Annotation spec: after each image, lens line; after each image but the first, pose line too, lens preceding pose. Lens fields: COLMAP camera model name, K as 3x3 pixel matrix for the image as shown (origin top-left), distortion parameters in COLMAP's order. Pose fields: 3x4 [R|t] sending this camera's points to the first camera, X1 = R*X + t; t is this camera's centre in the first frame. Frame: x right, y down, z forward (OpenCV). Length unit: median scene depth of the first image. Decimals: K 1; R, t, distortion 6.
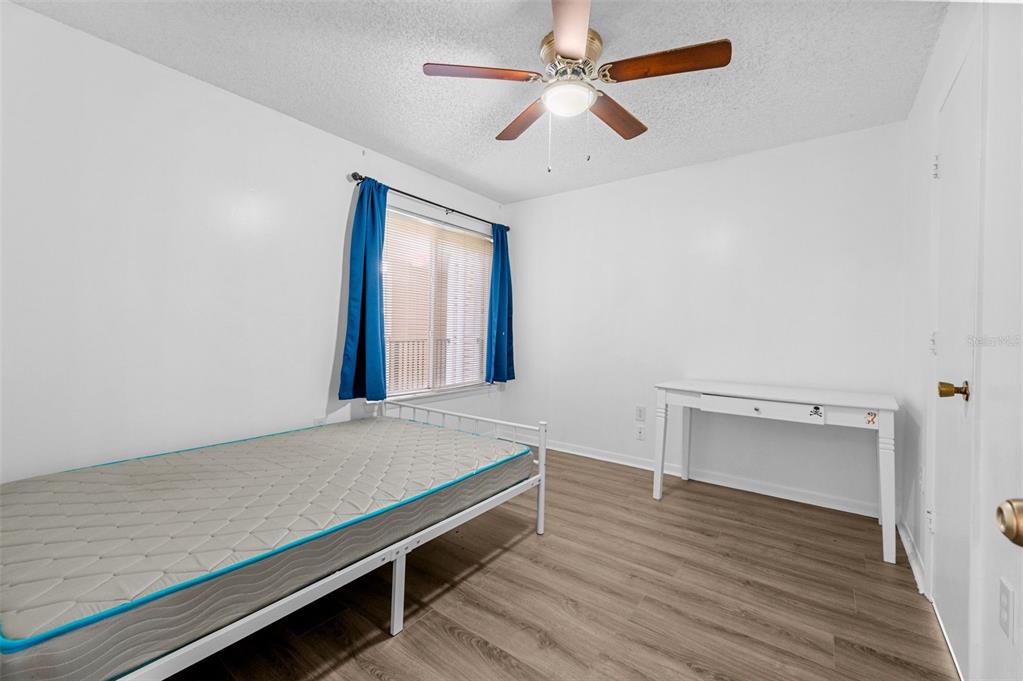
lens RADIAL K [[406.6, 0, 513.2], [0, 406.6, 334.5], [0, 0, 1]] dist [0.003773, 0.000265]
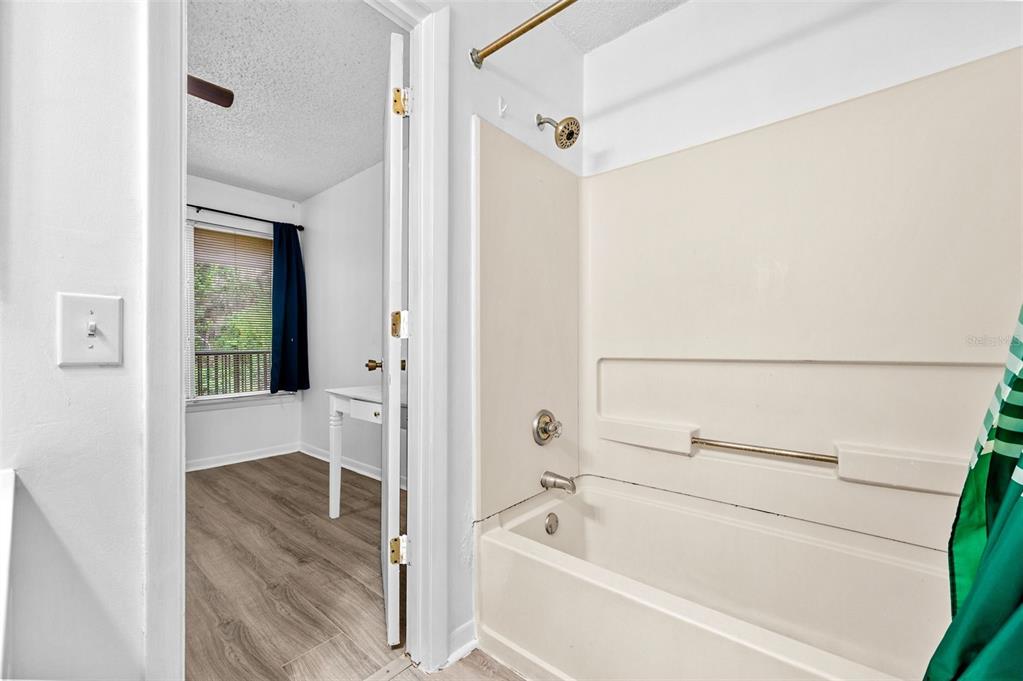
lens RADIAL K [[406.6, 0, 511.3], [0, 406.6, 345.4], [0, 0, 1]] dist [0.003773, 0.000265]
pose [[0.998629, -0.021819, -0.047587, 0.800239], [0.021478, 0.999740, -0.007674, 0.044041], [0.047742, 0.006641, 0.998838, 0.133681]]
